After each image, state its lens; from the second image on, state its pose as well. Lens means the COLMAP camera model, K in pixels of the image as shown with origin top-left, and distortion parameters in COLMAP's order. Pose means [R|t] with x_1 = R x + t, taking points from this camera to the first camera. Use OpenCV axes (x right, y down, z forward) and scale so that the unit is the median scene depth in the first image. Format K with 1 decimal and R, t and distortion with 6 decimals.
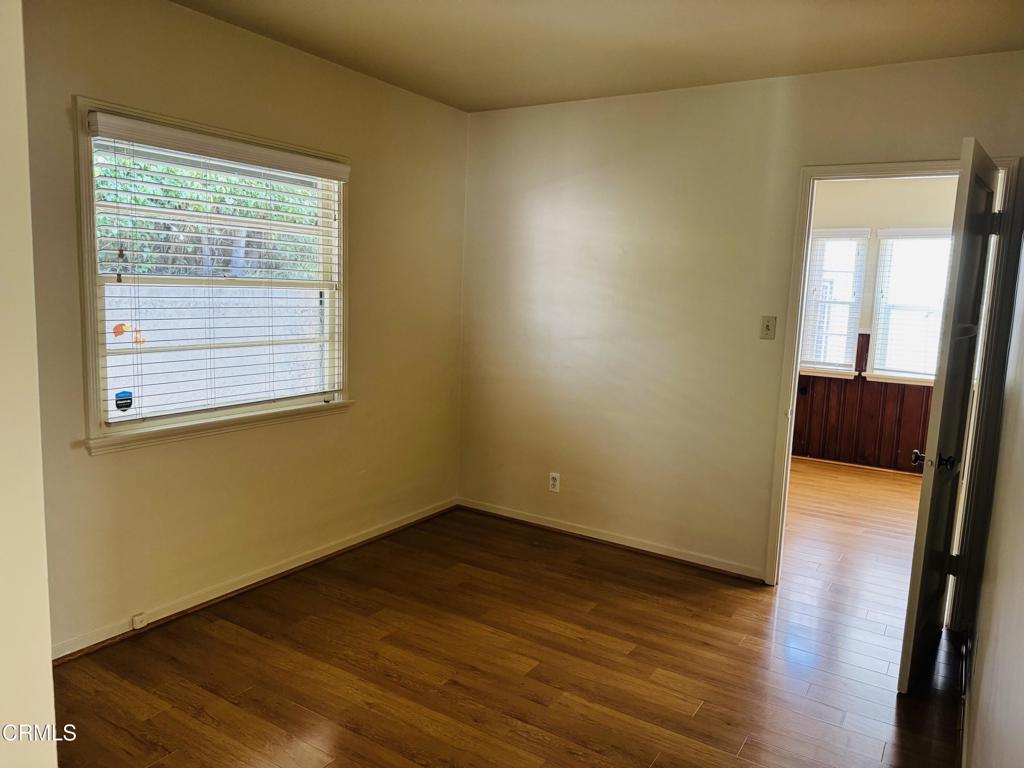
lens RADIAL K [[728.0, 0, 512.0], [0, 728.0, 384.0], [0, 0, 1]] dist [0.074805, -0.086419]
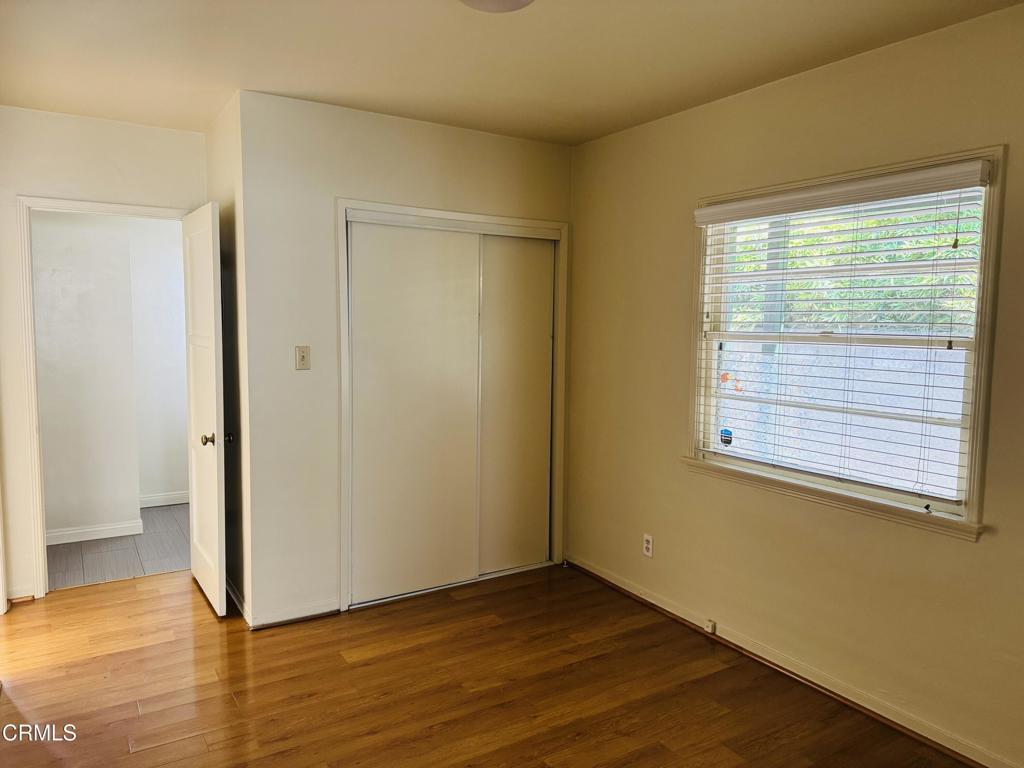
lens RADIAL K [[728.0, 0, 512.0], [0, 728.0, 384.0], [0, 0, 1]] dist [0.074805, -0.086419]
pose [[-0.420868, 0.028353, -0.906679, 0.679799], [-0.160577, 0.981398, 0.105228, -0.129551], [0.892796, 0.189879, -0.408486, 1.148072]]
